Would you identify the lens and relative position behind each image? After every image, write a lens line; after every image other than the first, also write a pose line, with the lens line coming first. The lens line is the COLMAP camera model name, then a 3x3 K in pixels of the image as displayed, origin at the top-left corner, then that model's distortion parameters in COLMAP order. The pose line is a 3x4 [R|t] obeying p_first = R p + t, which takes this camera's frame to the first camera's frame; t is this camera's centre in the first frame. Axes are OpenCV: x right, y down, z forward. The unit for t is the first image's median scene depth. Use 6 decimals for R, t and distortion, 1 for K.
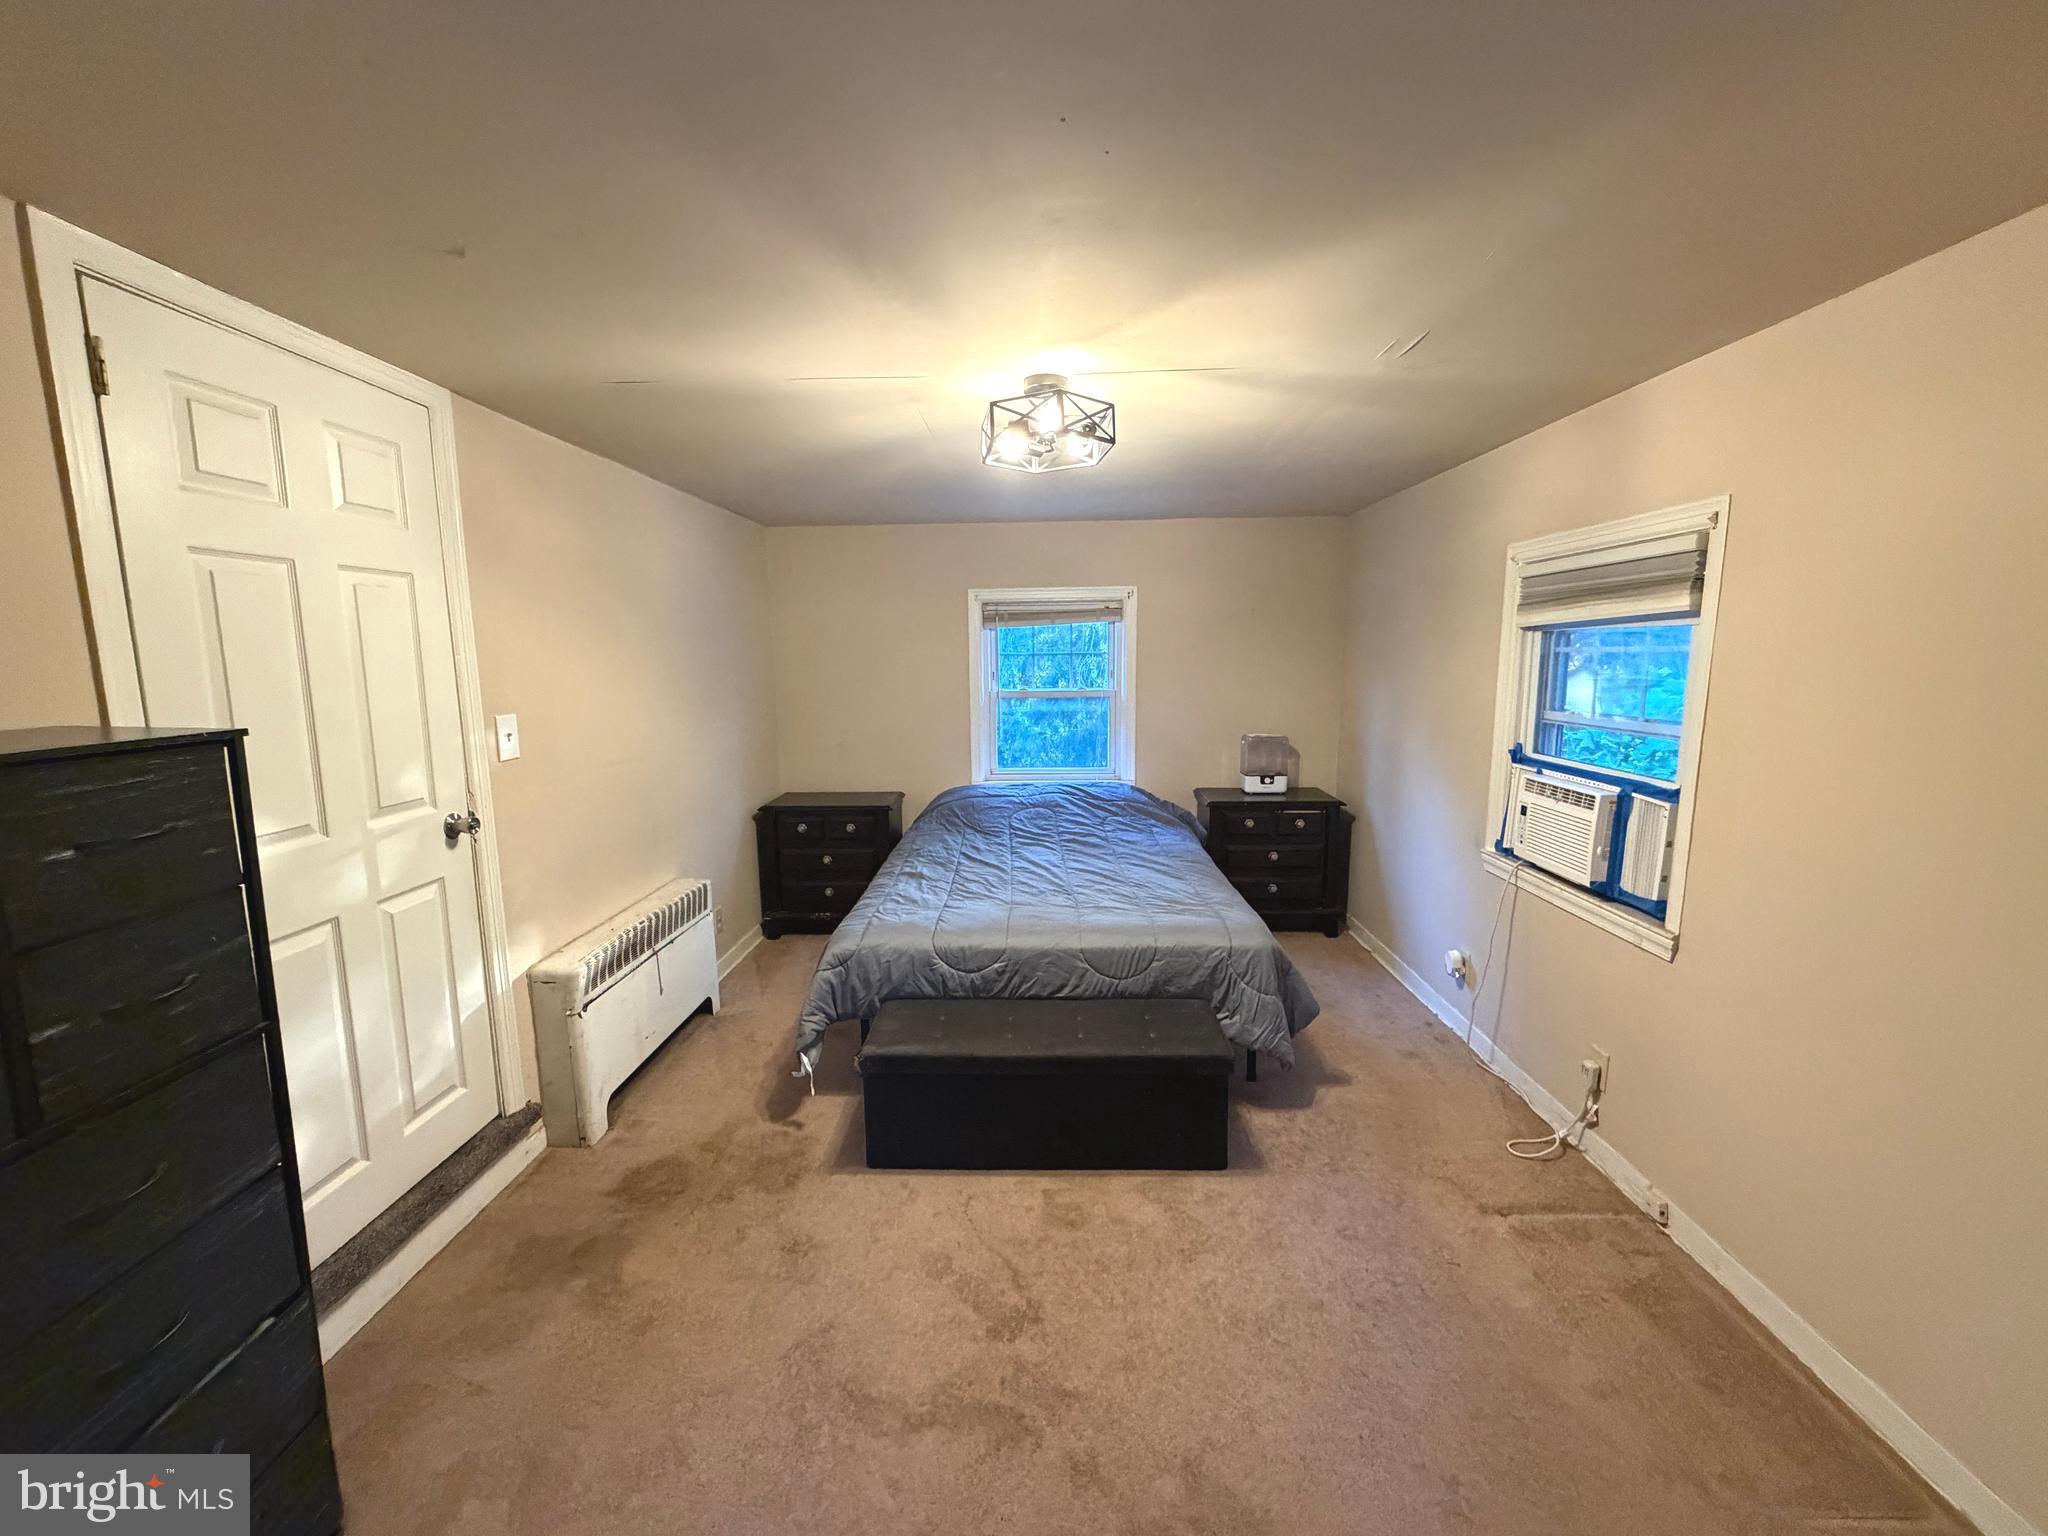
lens RADIAL K [[814.8, 0, 1026.5], [0, 814.8, 769.6], [0, 0, 1]] dist [-0.001232, -0.000003]
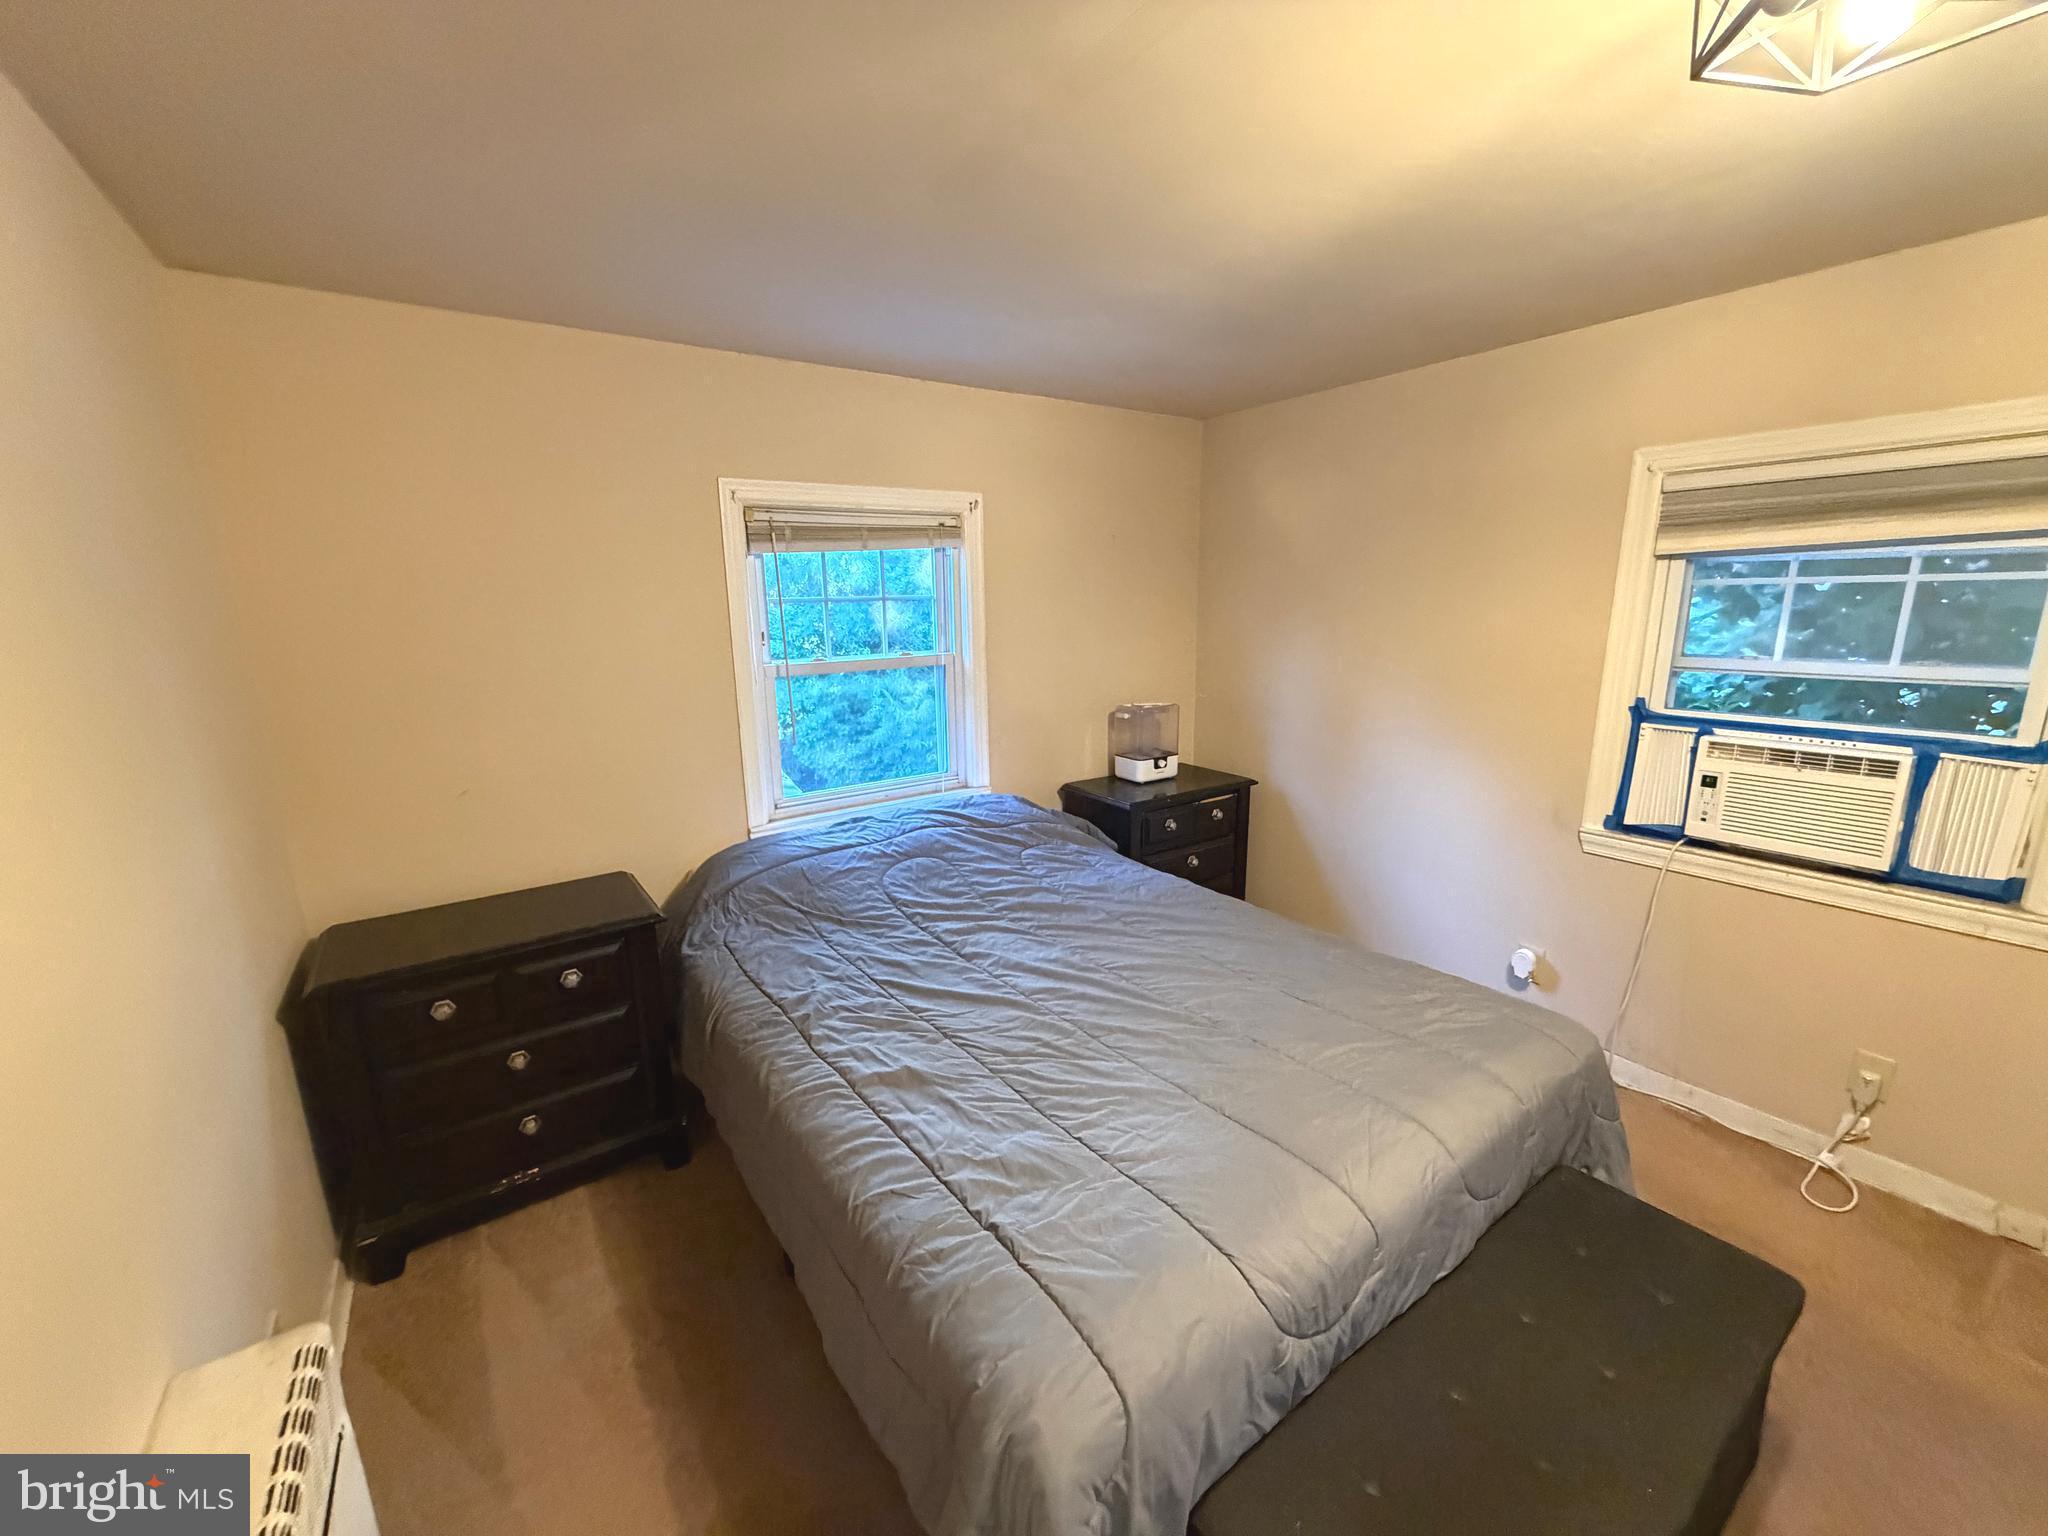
lens RADIAL K [[814.8, 0, 1021.3], [0, 814.8, 769.3], [0, 0, 1]] dist [-0.001232, -0.000003]
pose [[0.803834, -0.129610, 0.580562, -0.264895], [0.095631, 0.991437, 0.088928, -0.064075], [-0.587116, -0.015963, 0.809345, 0.476877]]
